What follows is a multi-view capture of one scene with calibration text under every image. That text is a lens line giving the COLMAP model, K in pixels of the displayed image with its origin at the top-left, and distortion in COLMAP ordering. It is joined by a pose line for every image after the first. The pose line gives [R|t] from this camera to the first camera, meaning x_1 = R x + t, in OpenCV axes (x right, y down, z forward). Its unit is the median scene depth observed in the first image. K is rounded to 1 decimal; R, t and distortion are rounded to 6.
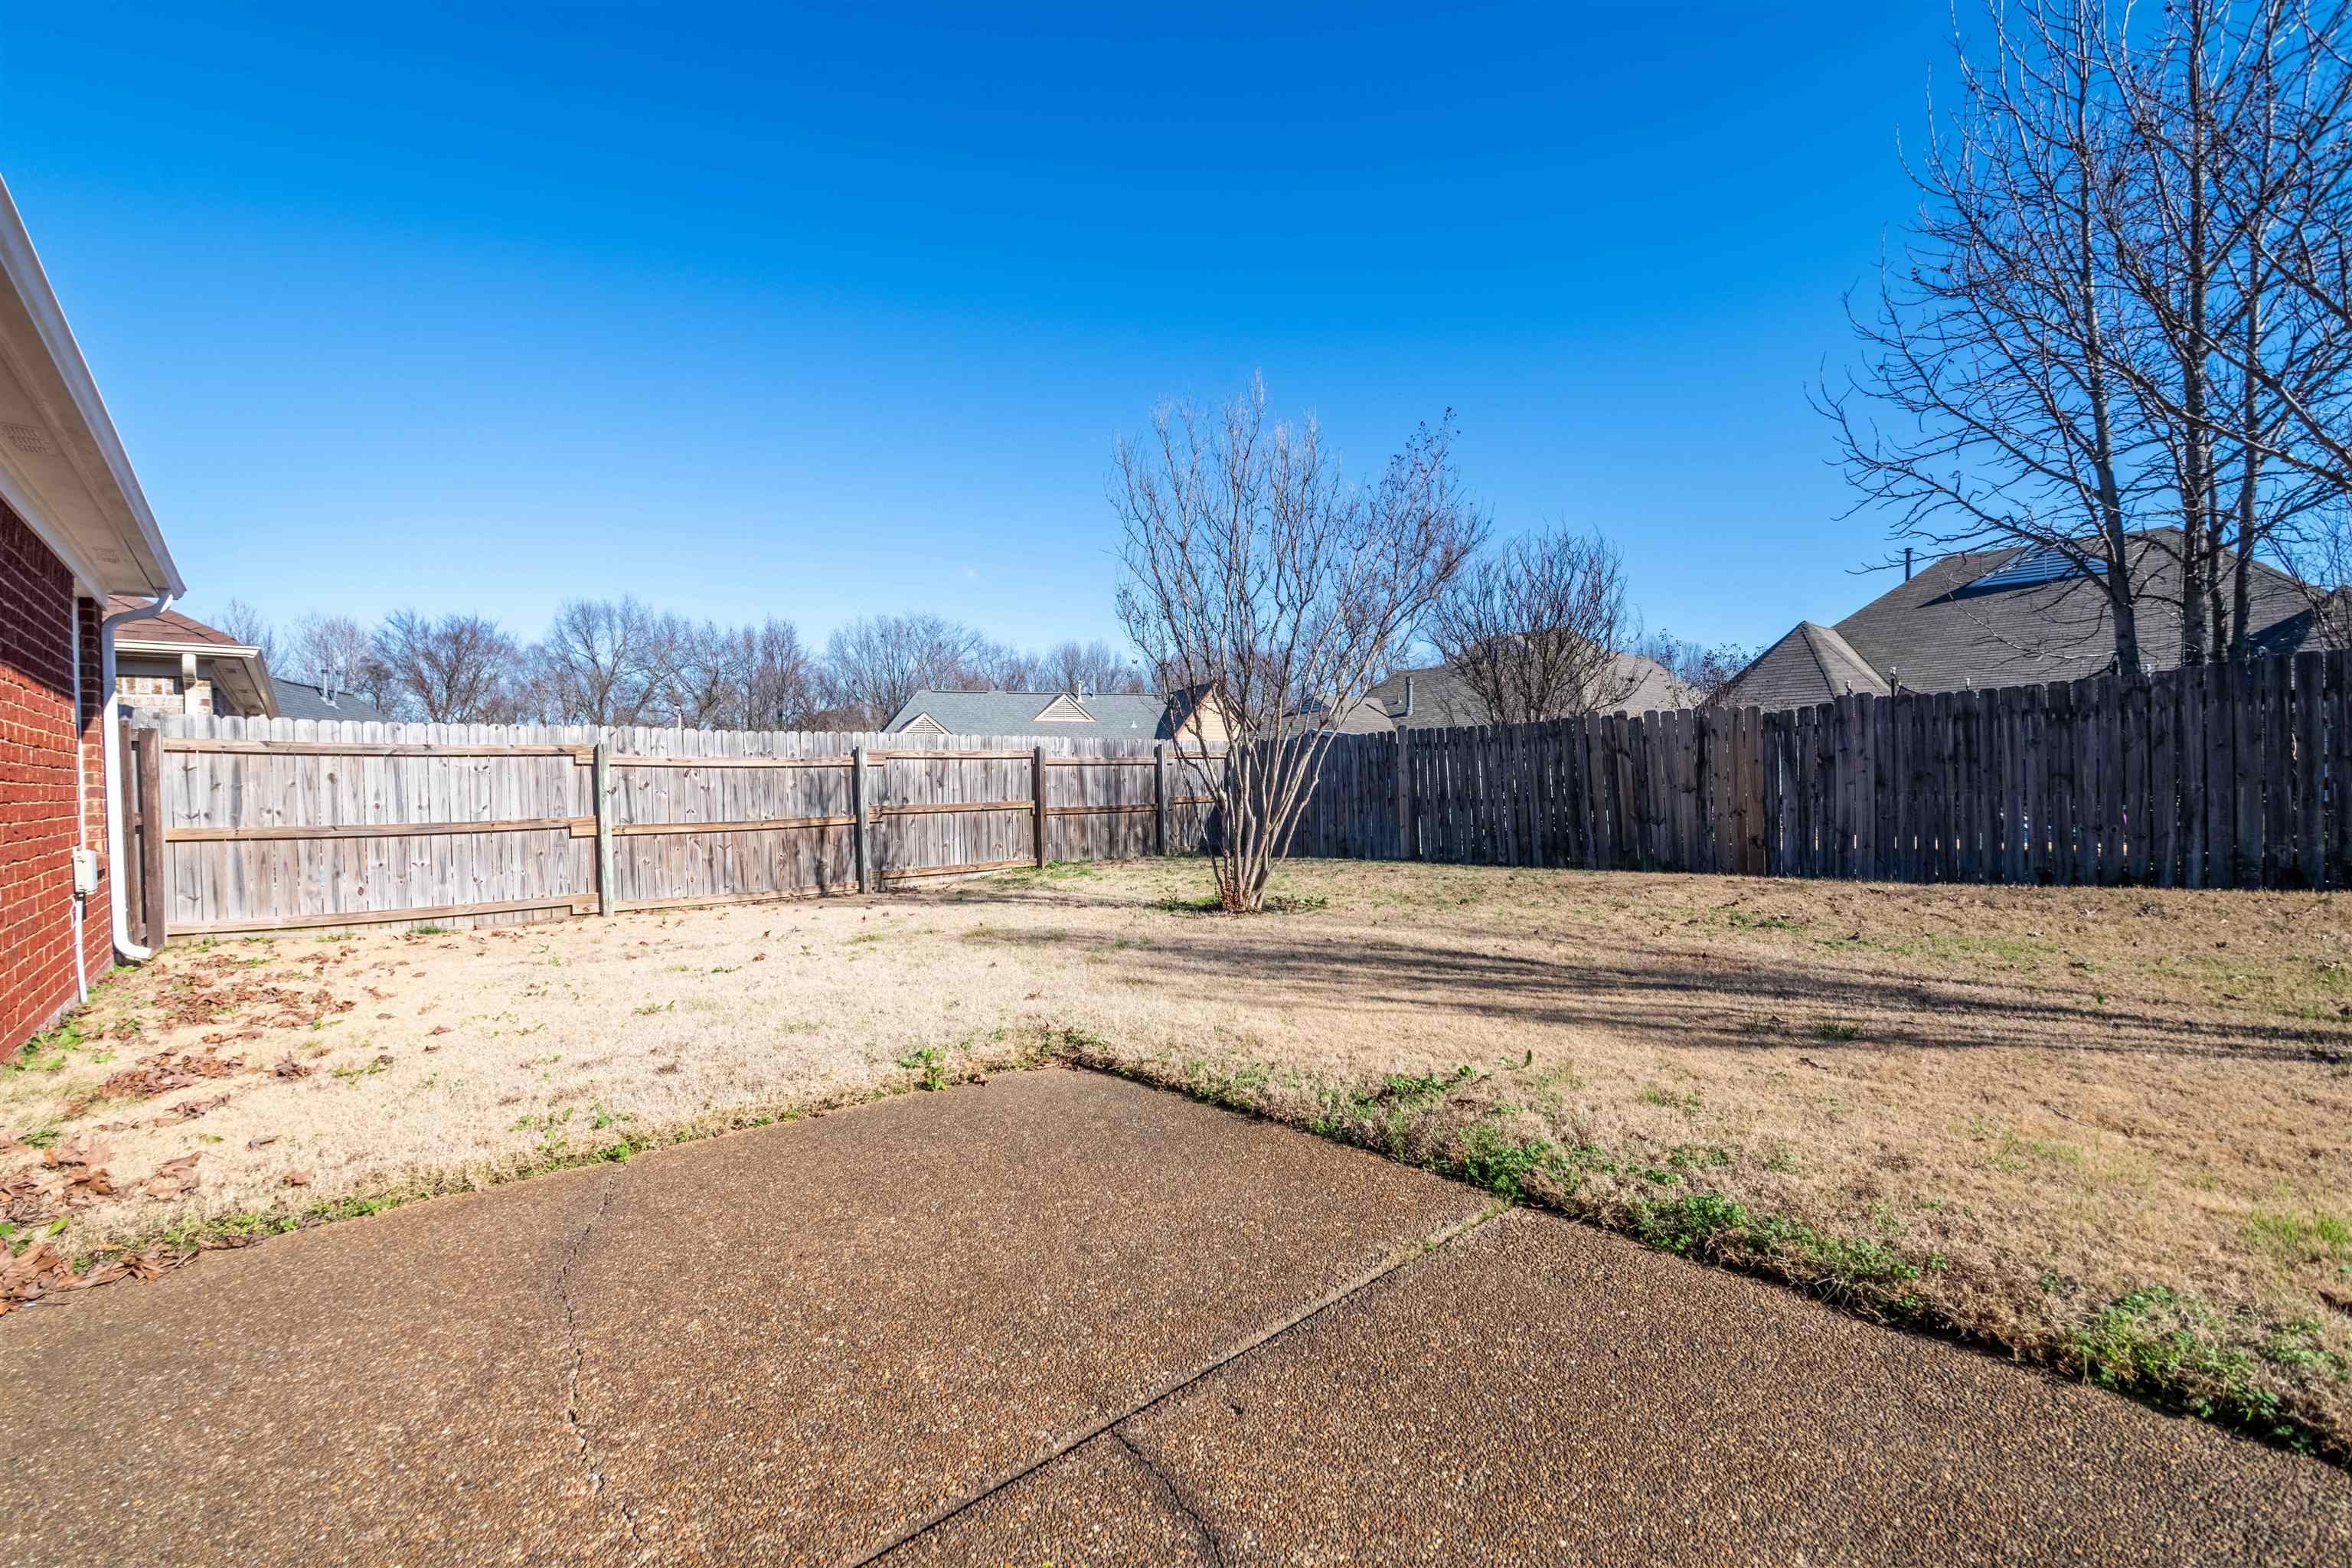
lens RADIAL K [[955.8, 0, 1176.0], [0, 955.8, 784.0], [0, 0, 1]] dist [-0.000002, -0.008891]
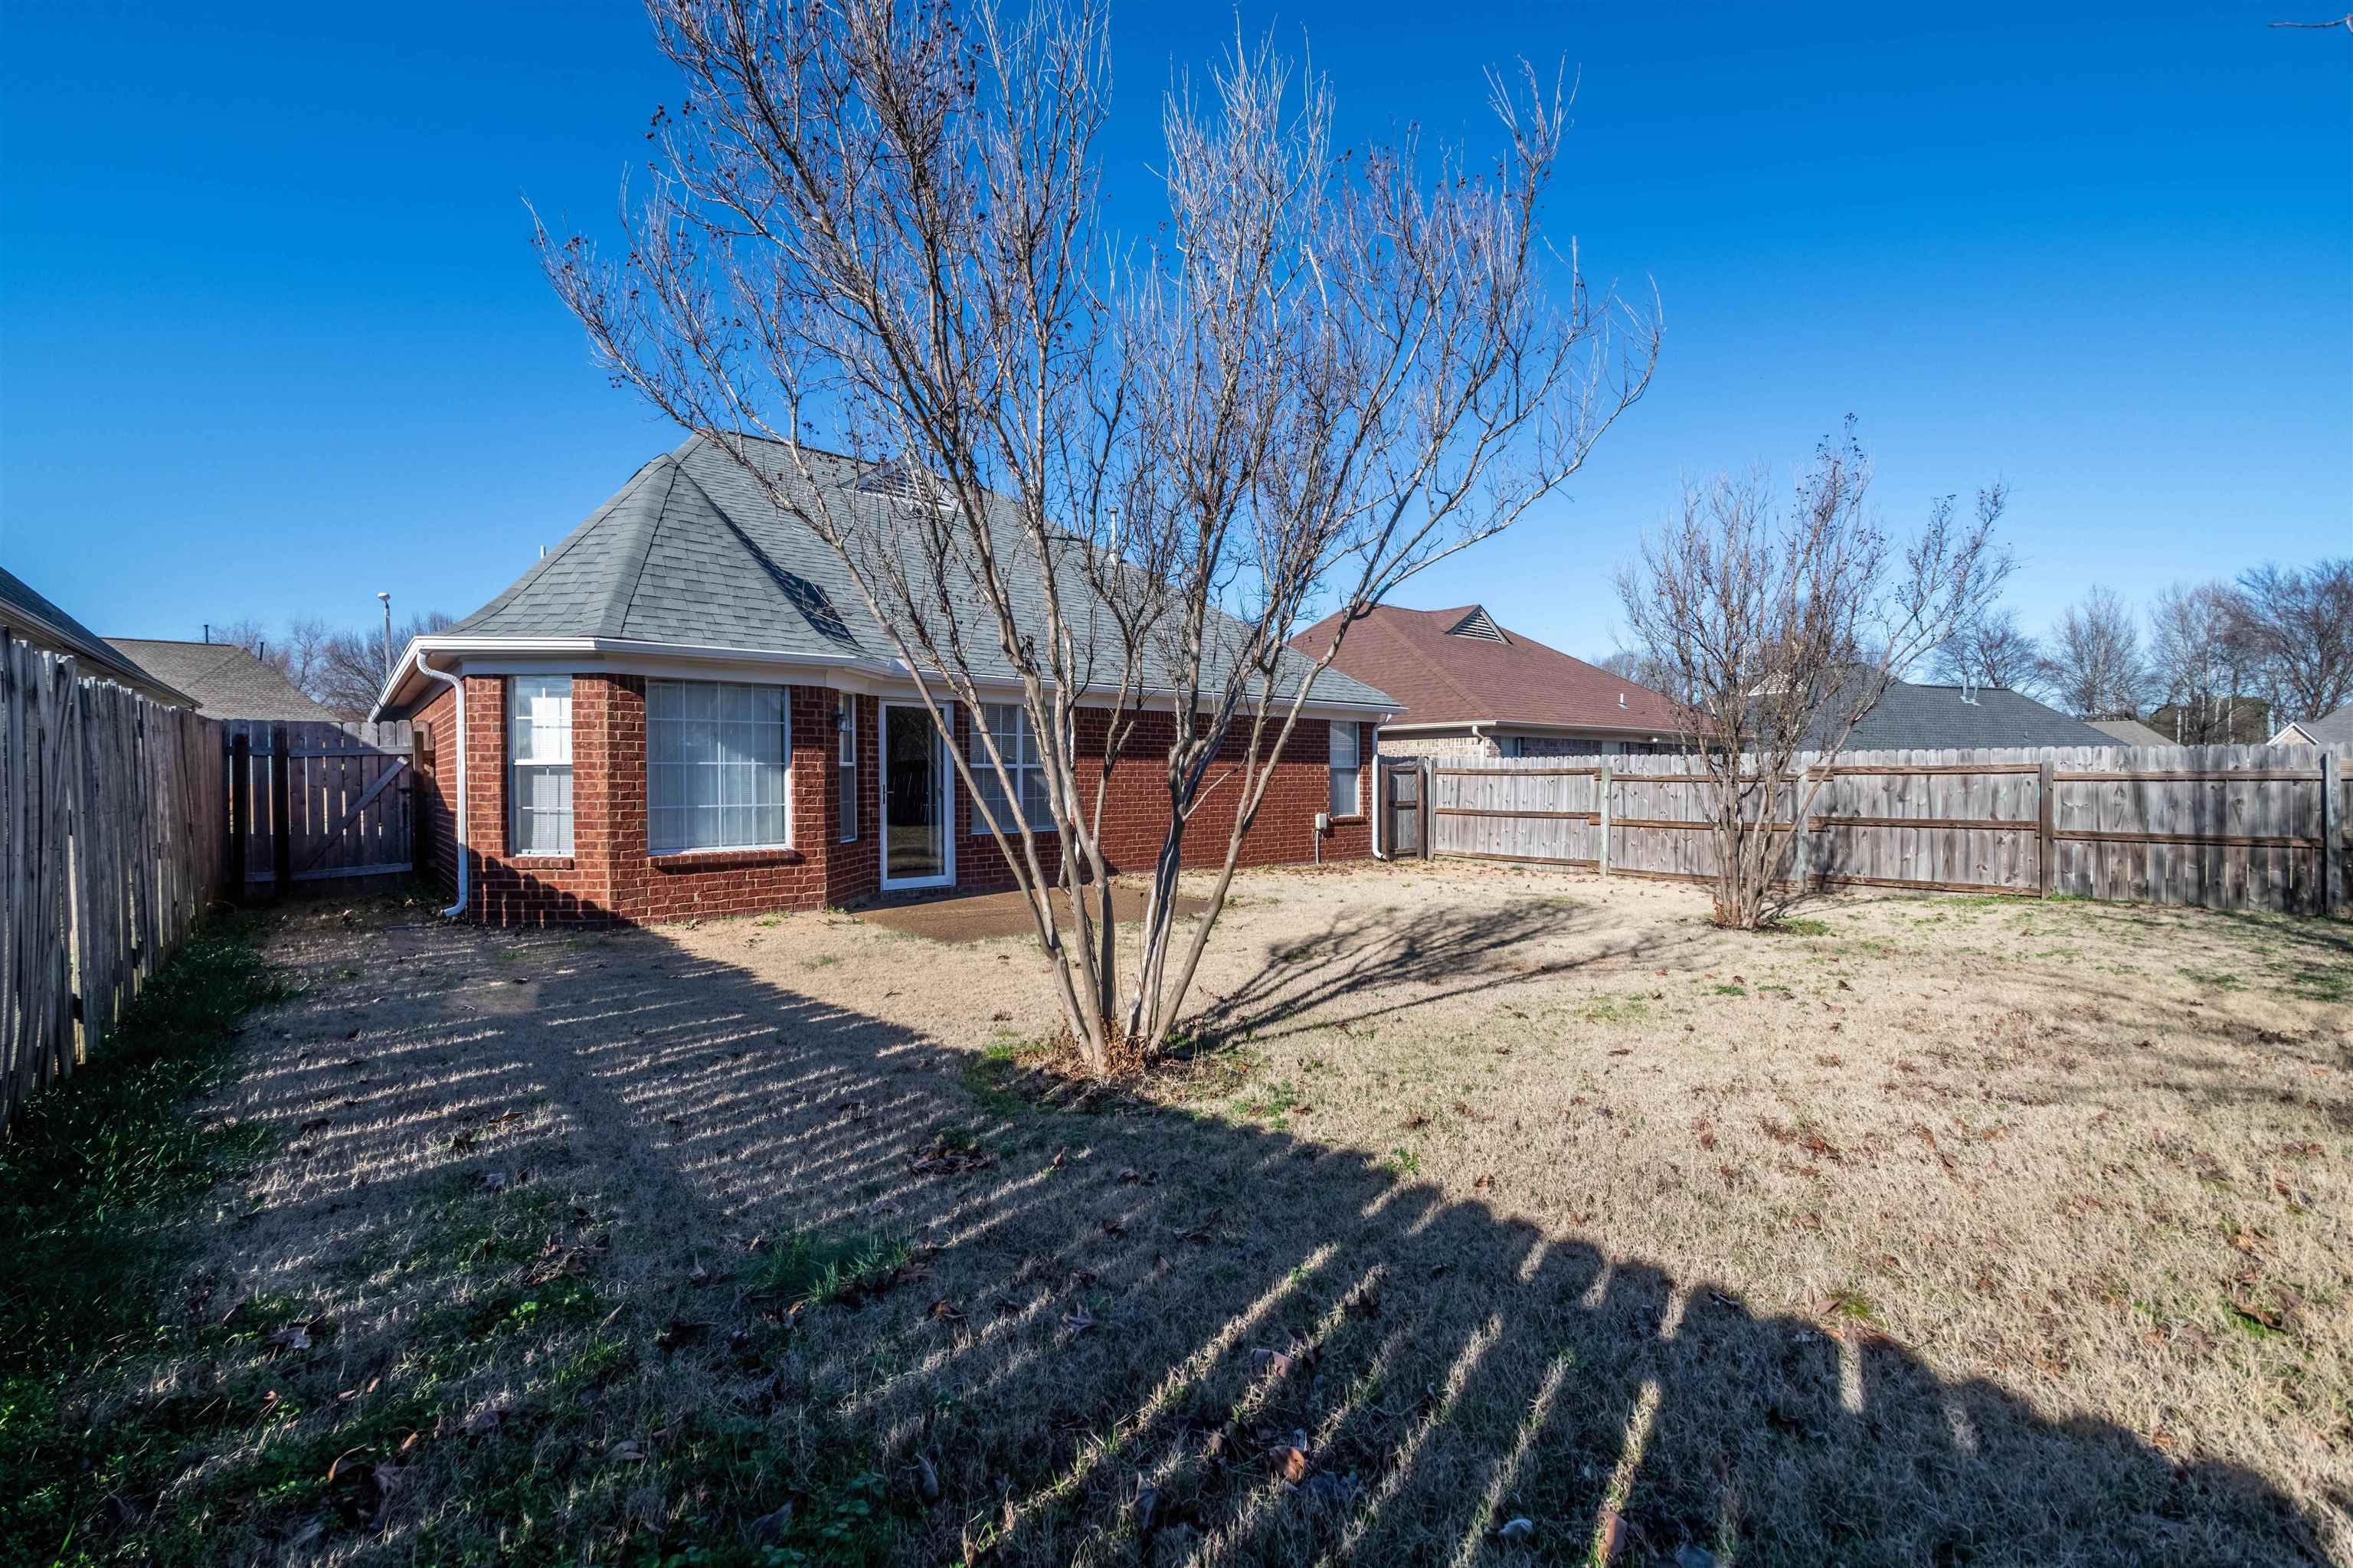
lens RADIAL K [[956.2, 0, 1176.5], [0, 956.2, 784.0], [0, 0, 1]] dist [-0.000002, -0.008891]
pose [[-0.037568, 0.023558, -0.999016, 0.848977], [0.002256, 0.999722, 0.023490, -0.043421], [0.999292, -0.001372, -0.037611, 0.303495]]
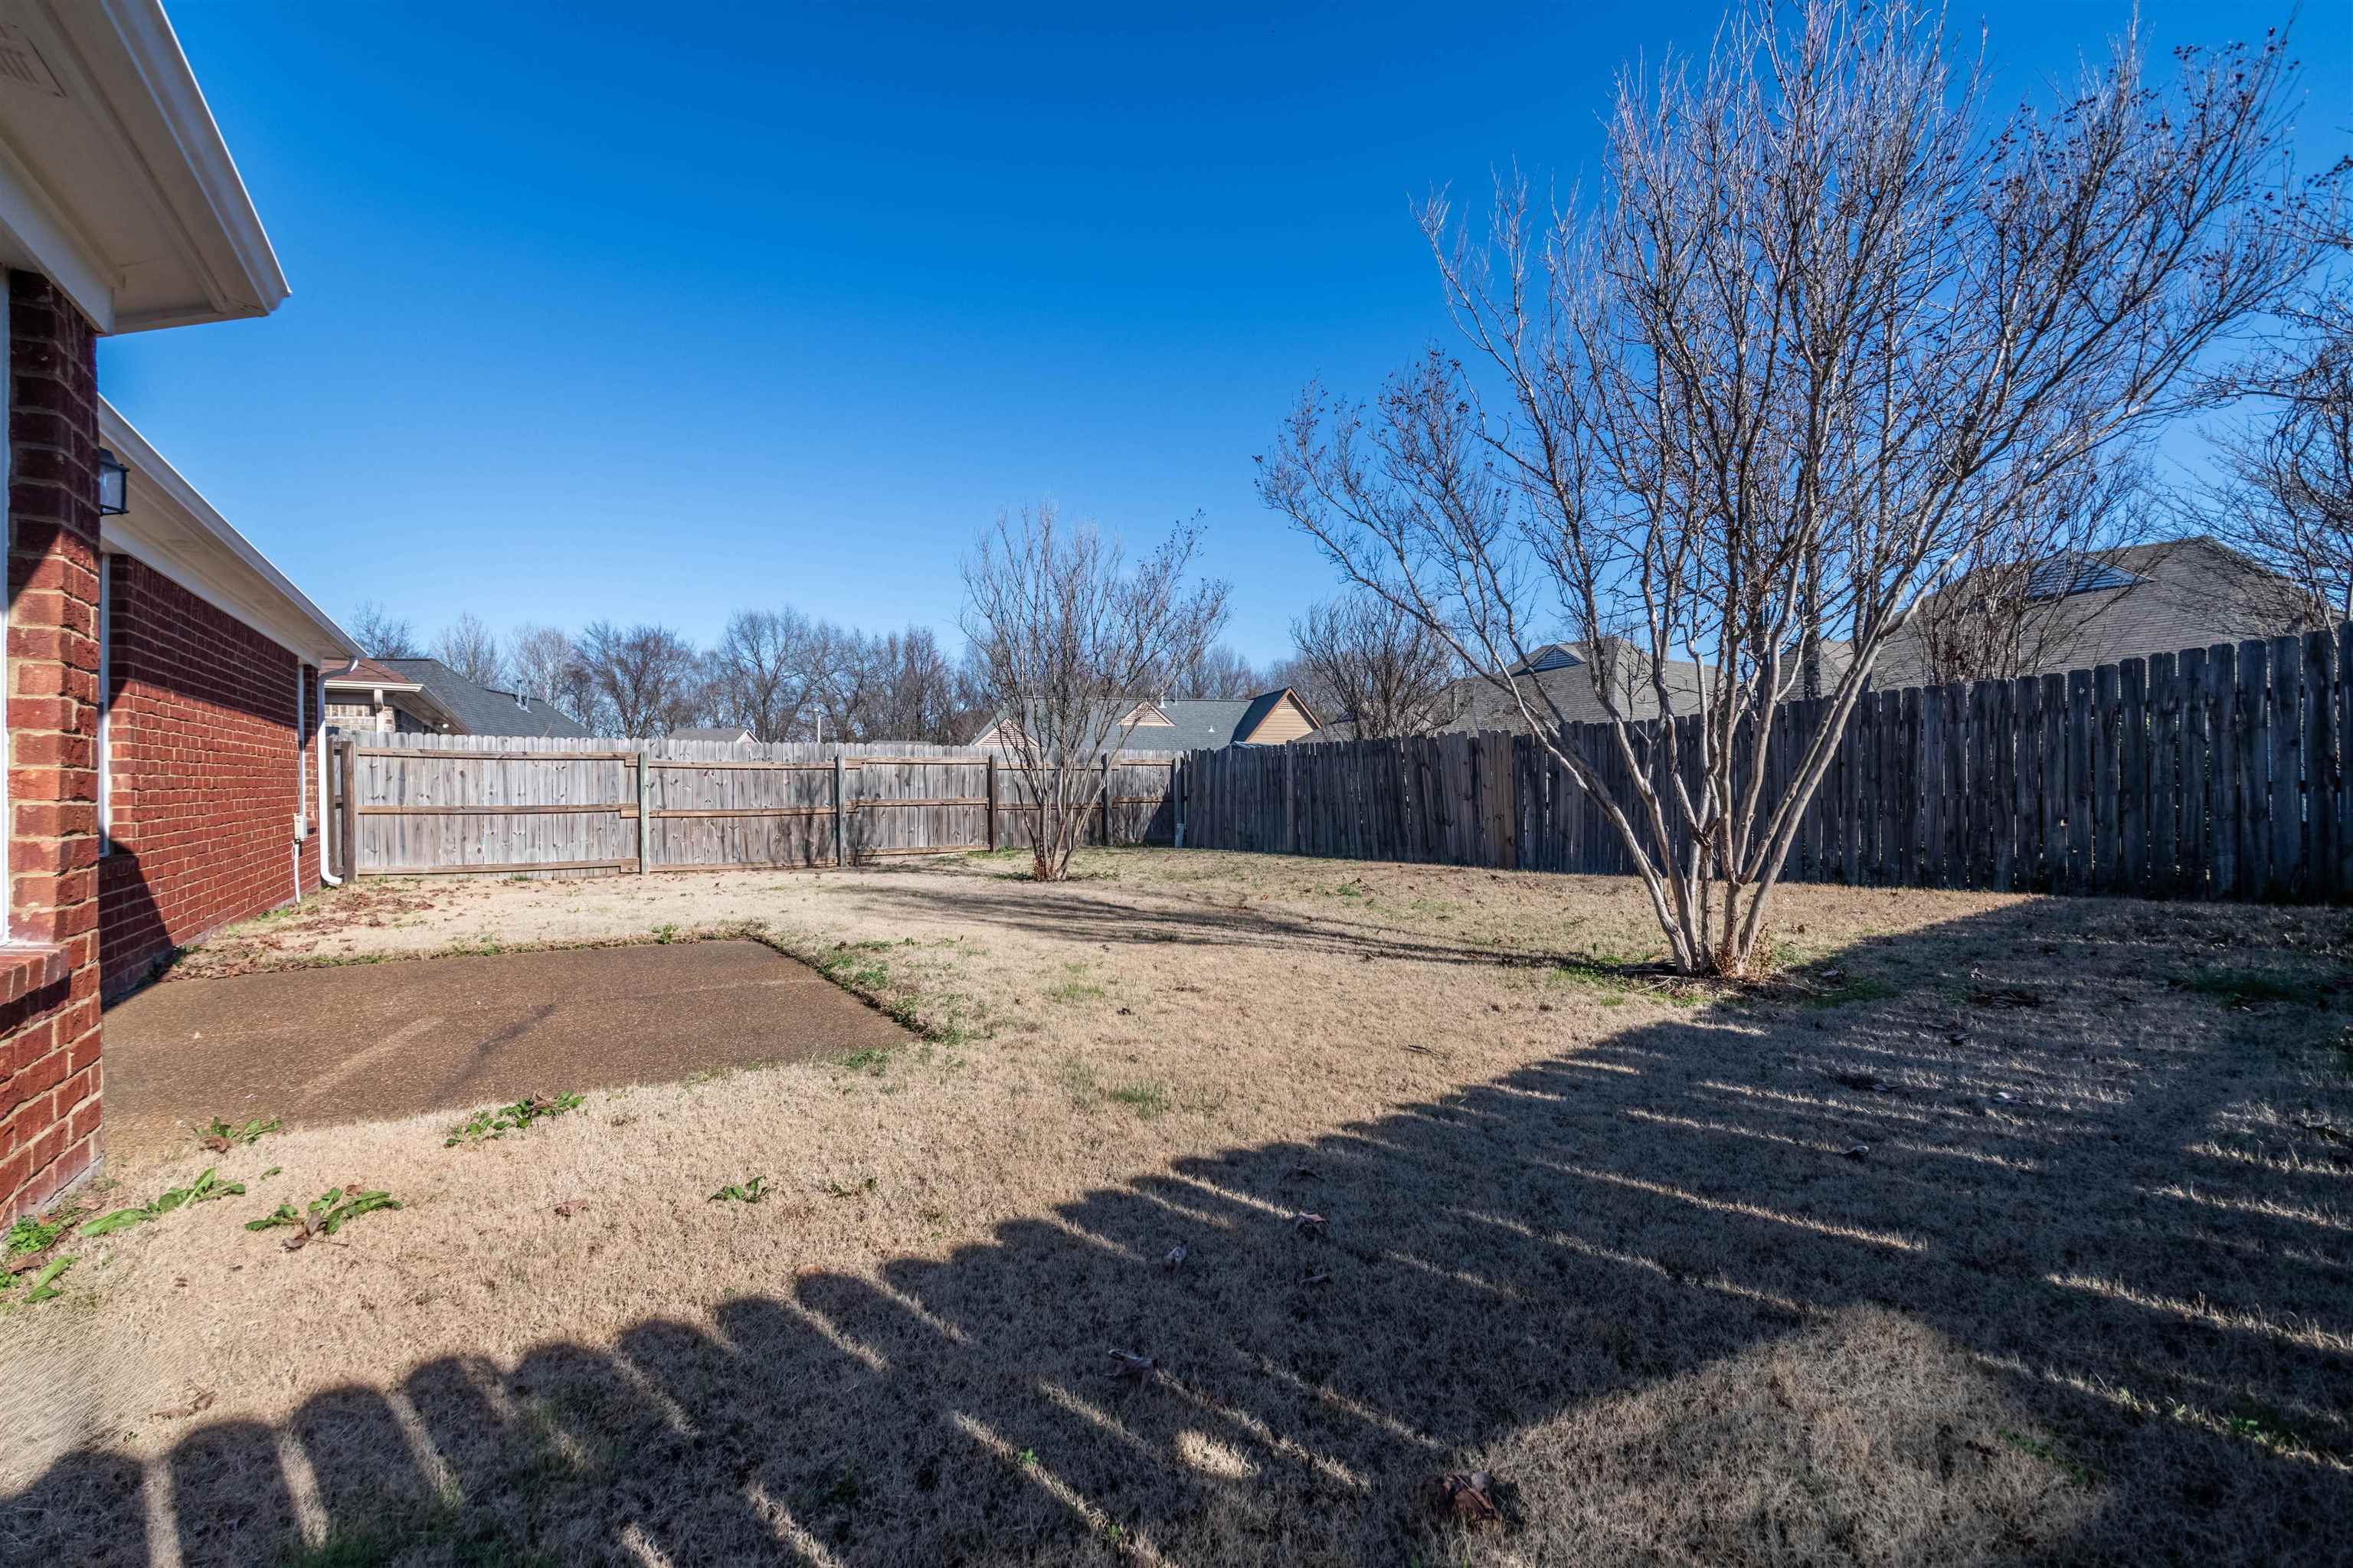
lens RADIAL K [[956.2, 0, 1176.5], [0, 956.2, 784.0], [0, 0, 1]] dist [-0.000002, -0.008891]
pose [[0.989381, 0.015156, -0.144550, 0.319819], [-0.015261, 0.999883, 0.000383, -0.005888], [0.144539, 0.001827, 0.989497, -0.232401]]
